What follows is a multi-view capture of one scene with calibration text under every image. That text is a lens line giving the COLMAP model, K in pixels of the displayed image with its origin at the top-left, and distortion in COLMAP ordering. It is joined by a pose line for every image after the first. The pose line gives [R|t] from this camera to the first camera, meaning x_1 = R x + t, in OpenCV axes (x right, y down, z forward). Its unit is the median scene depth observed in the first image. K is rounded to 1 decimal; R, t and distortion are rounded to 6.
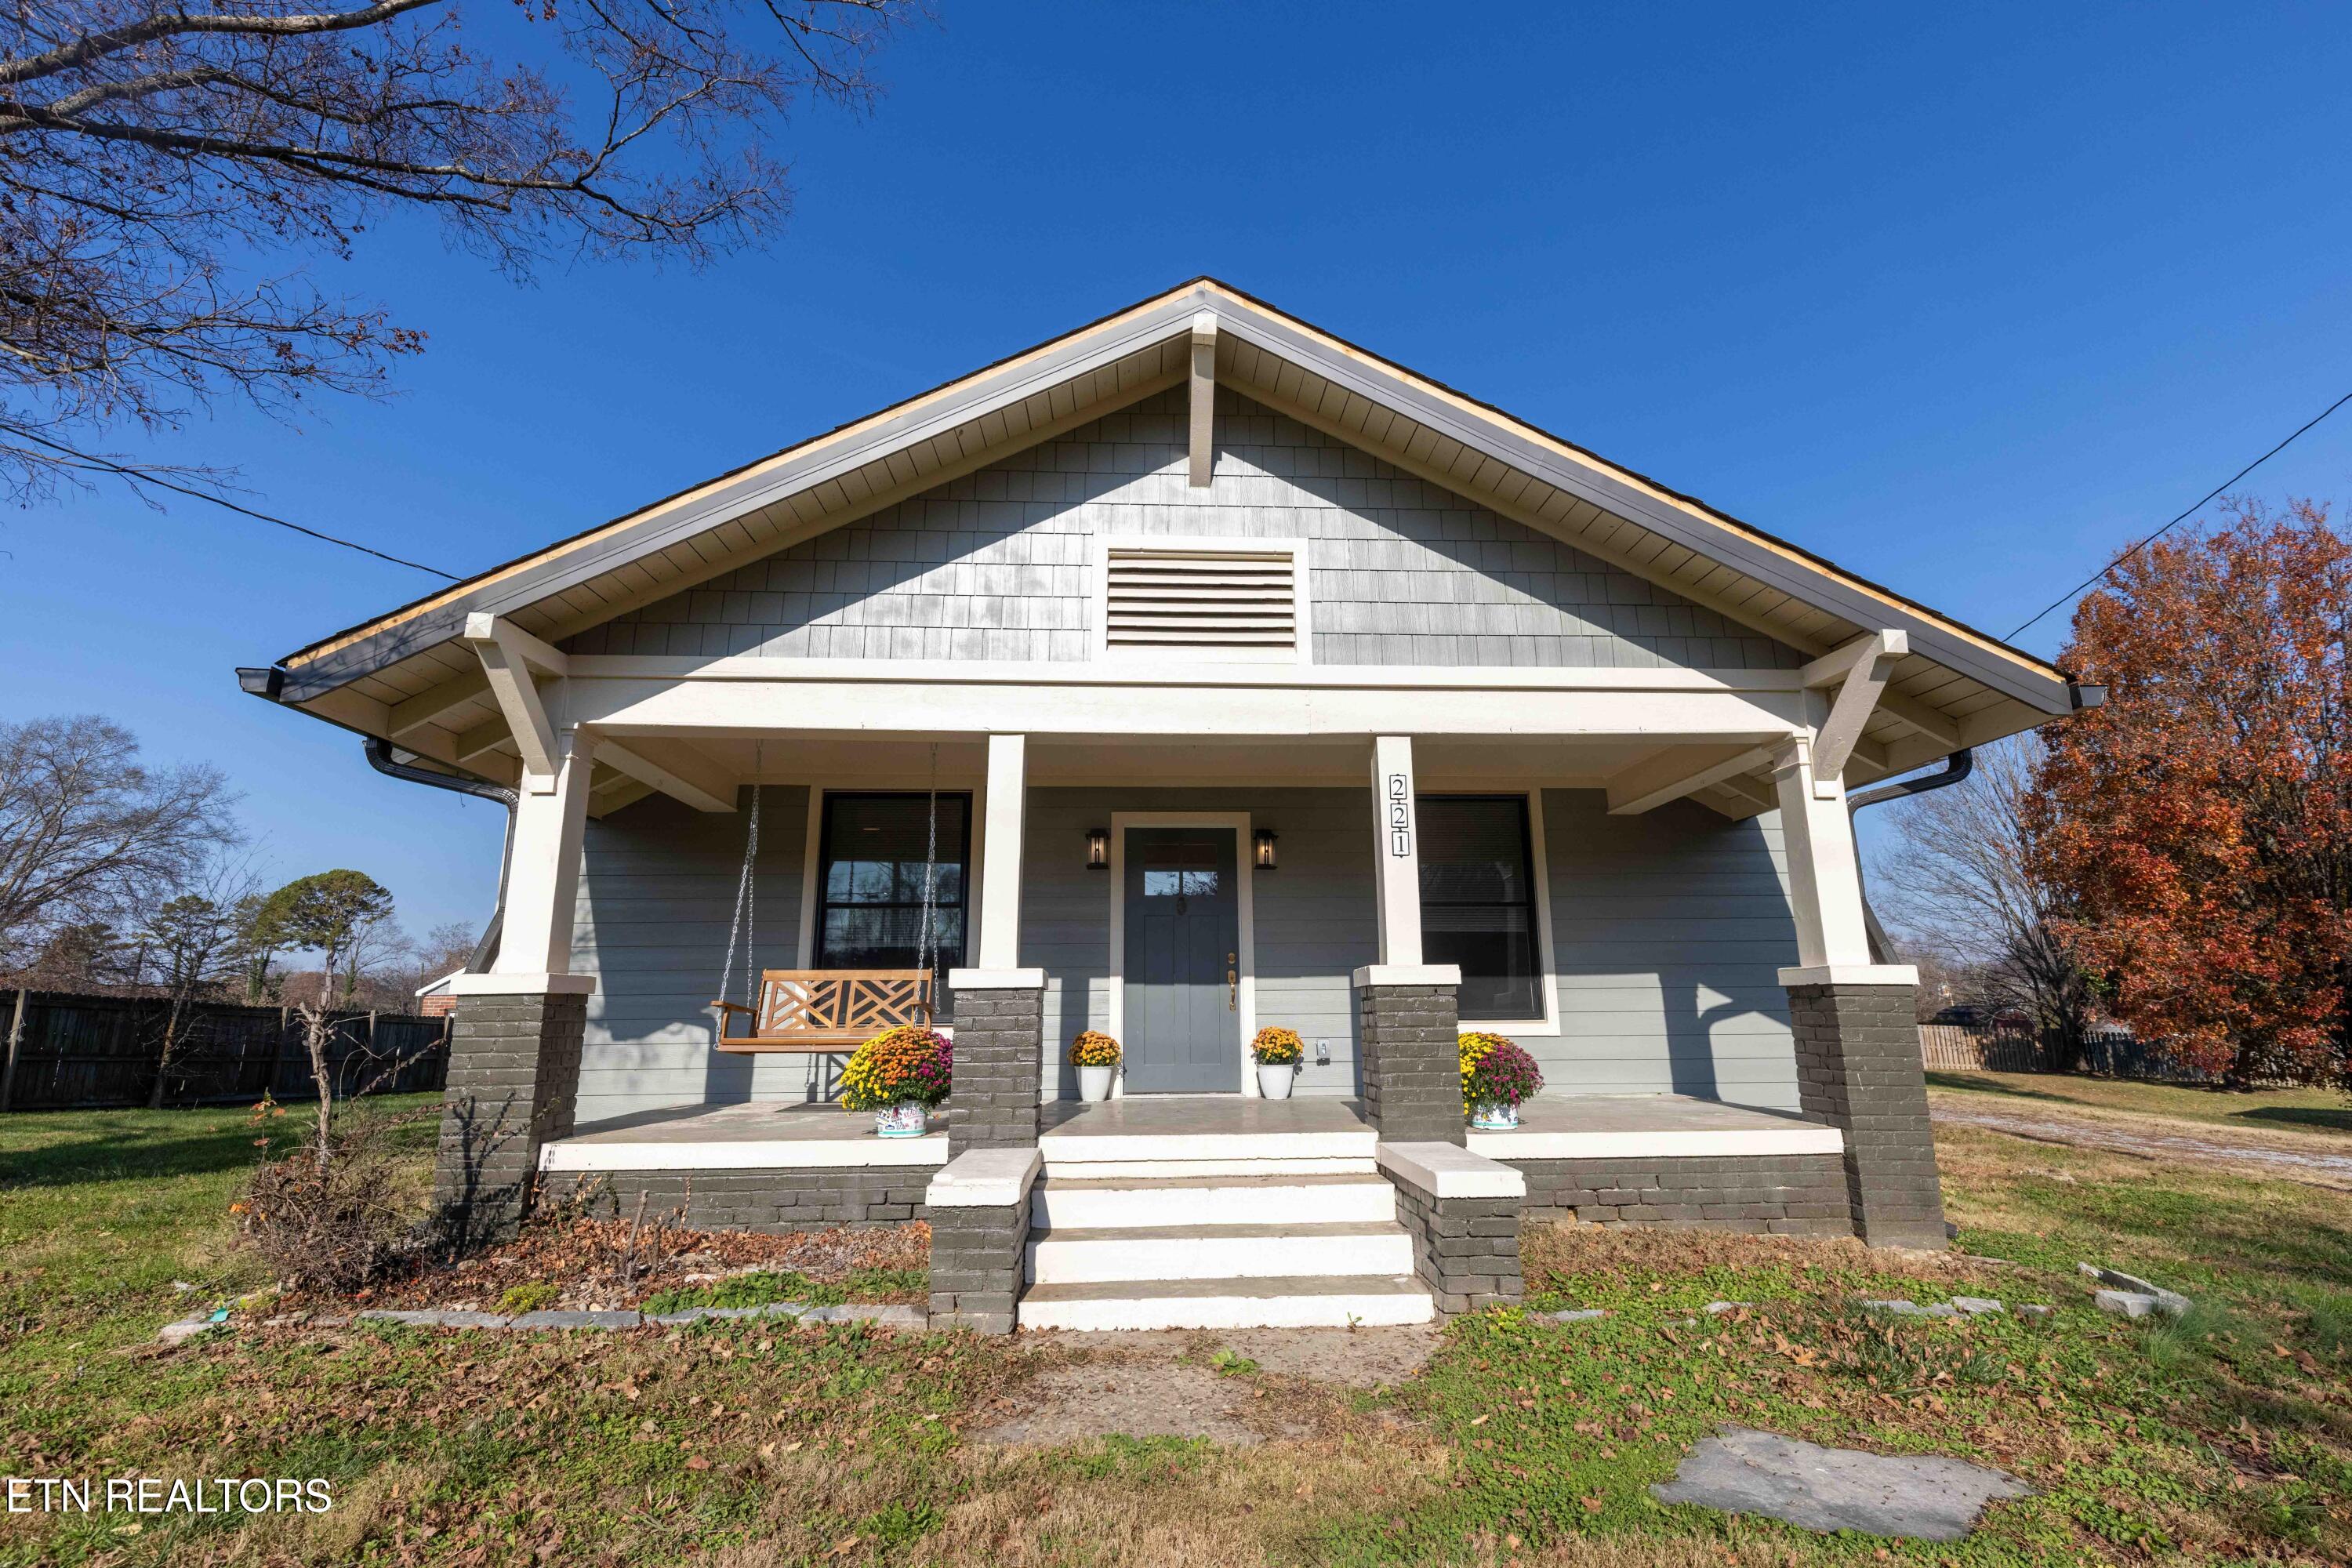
lens RADIAL K [[1049.2, 0, 1176.0], [0, 1049.2, 784.0], [0, 0, 1]] dist [0.000753, -0.000158]
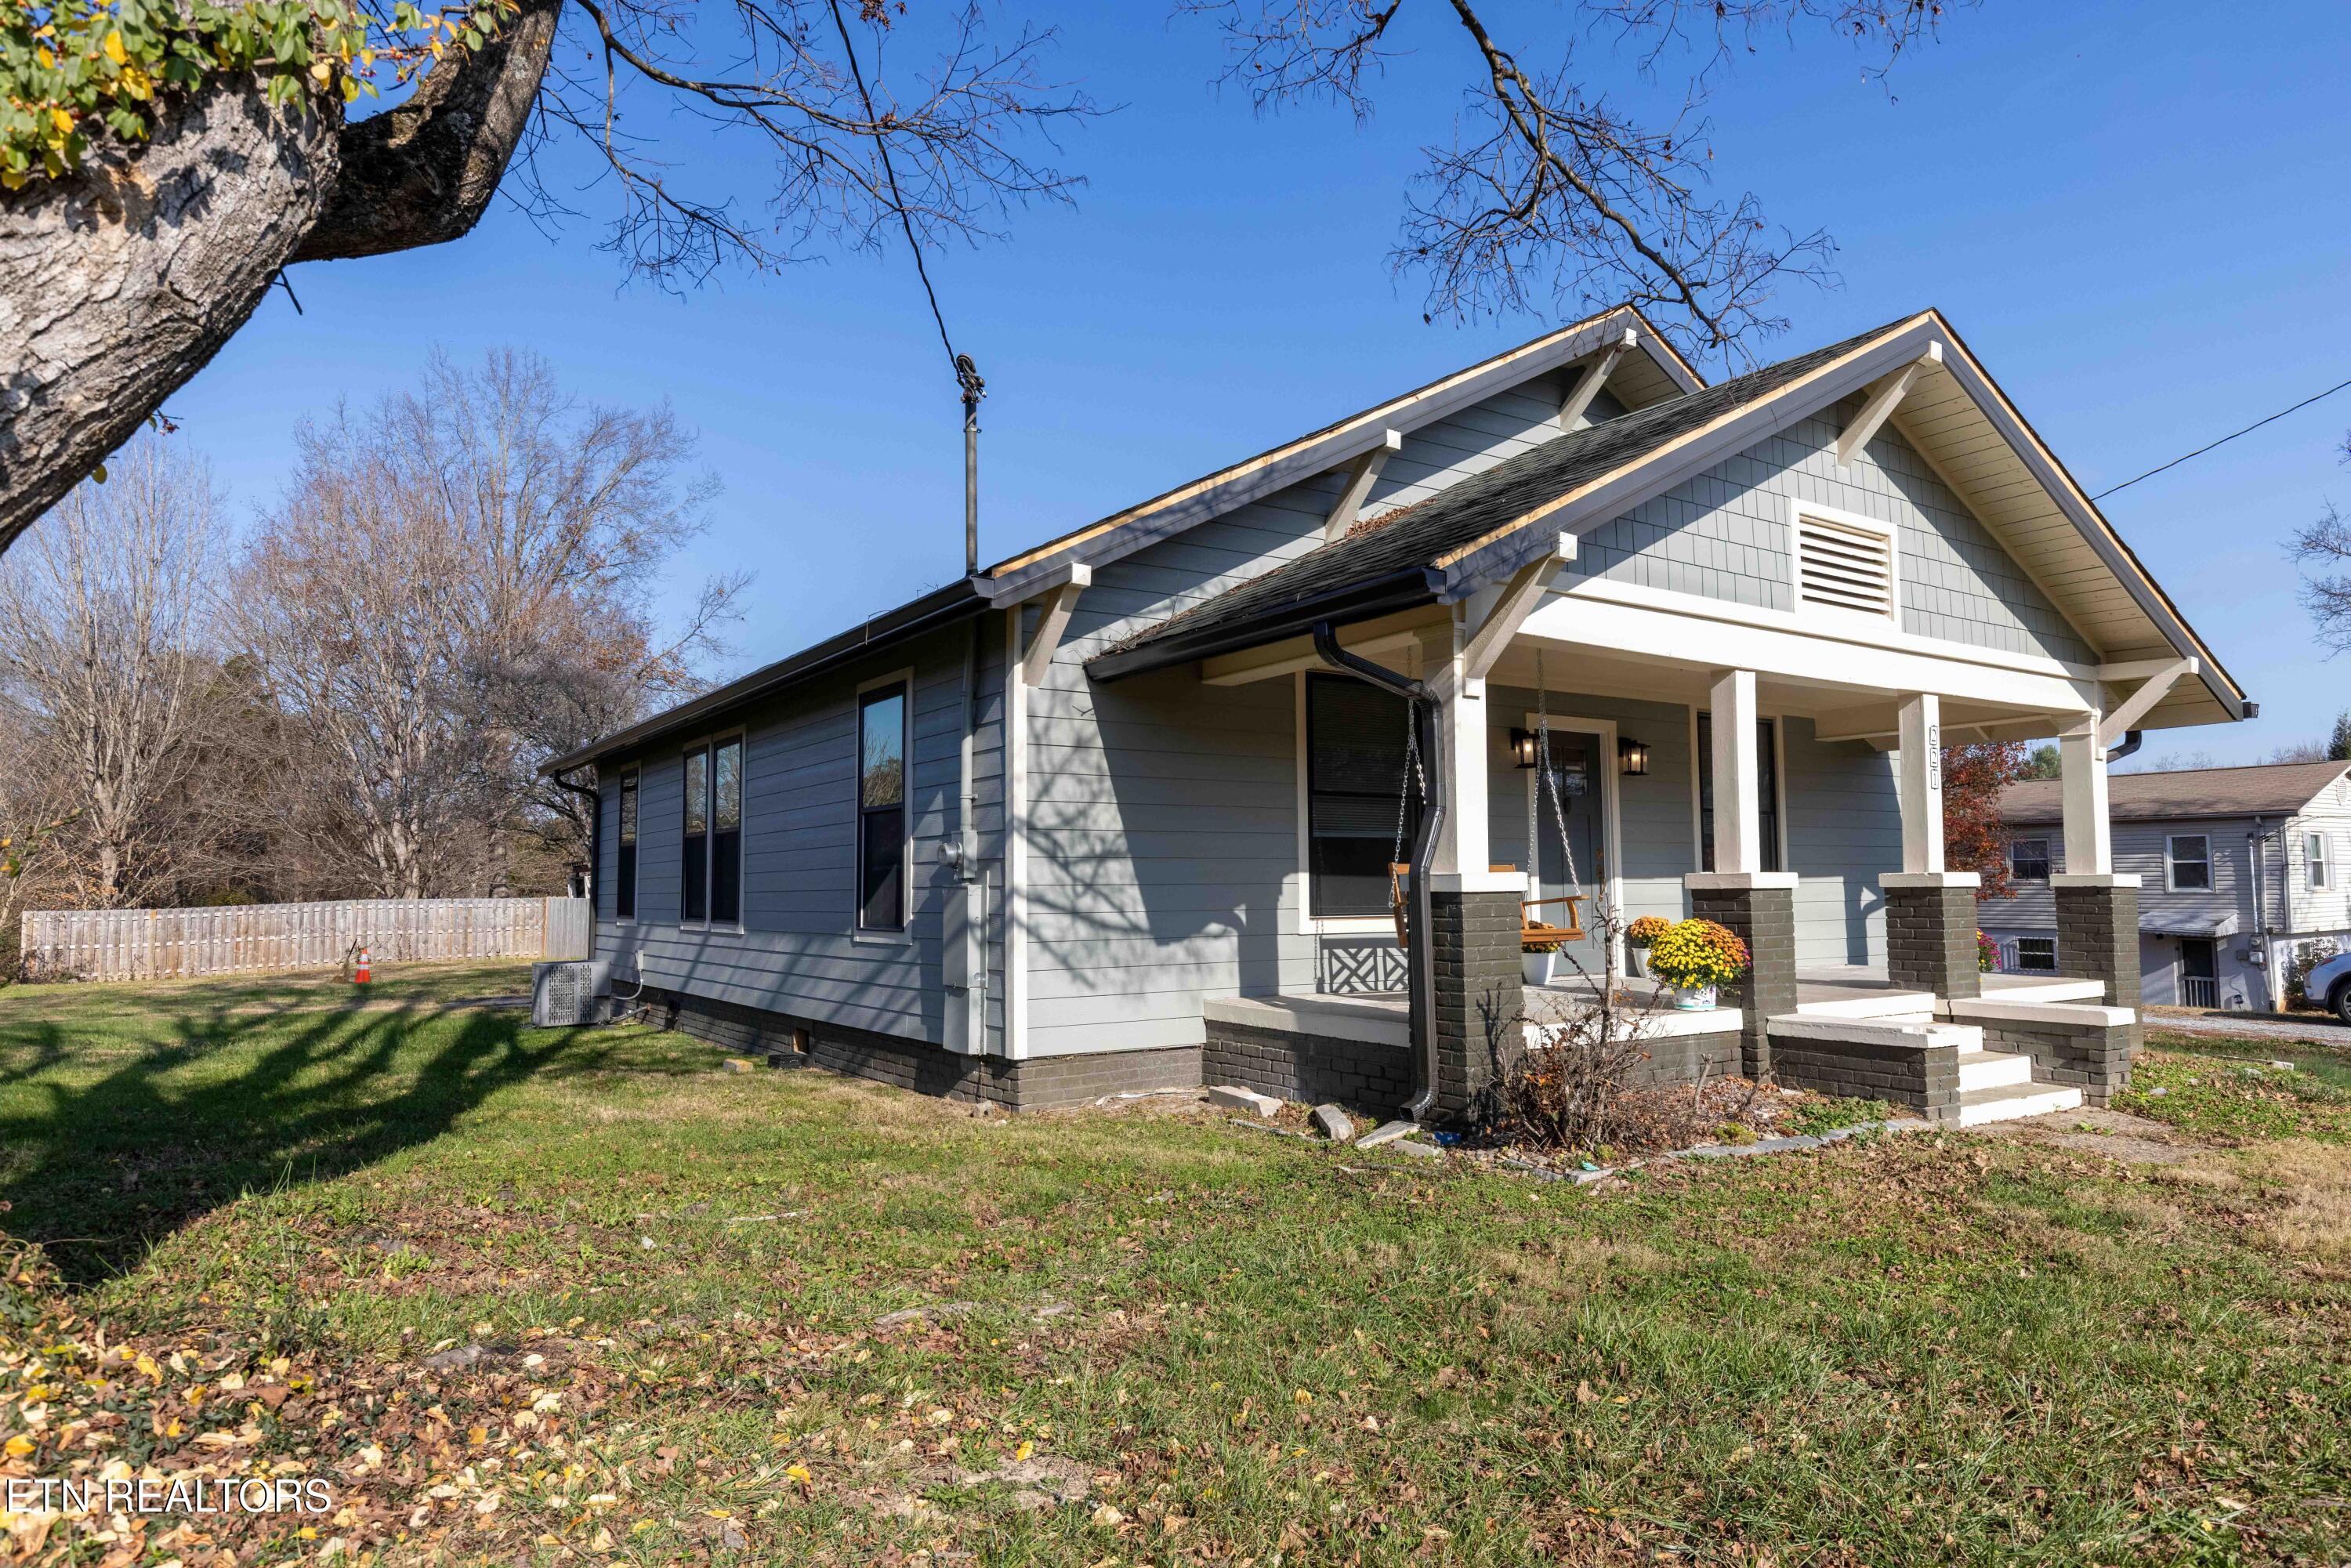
lens RADIAL K [[1512.7, 0, 1175.5], [0, 1512.7, 784.0], [0, 0, 1]] dist [-0.003947, -0.002073]
pose [[0.856469, 0.045003, 0.514232, -1.472289], [-0.112811, 0.988430, 0.101387, -0.020151], [-0.503720, -0.144846, 0.851637, -0.114386]]
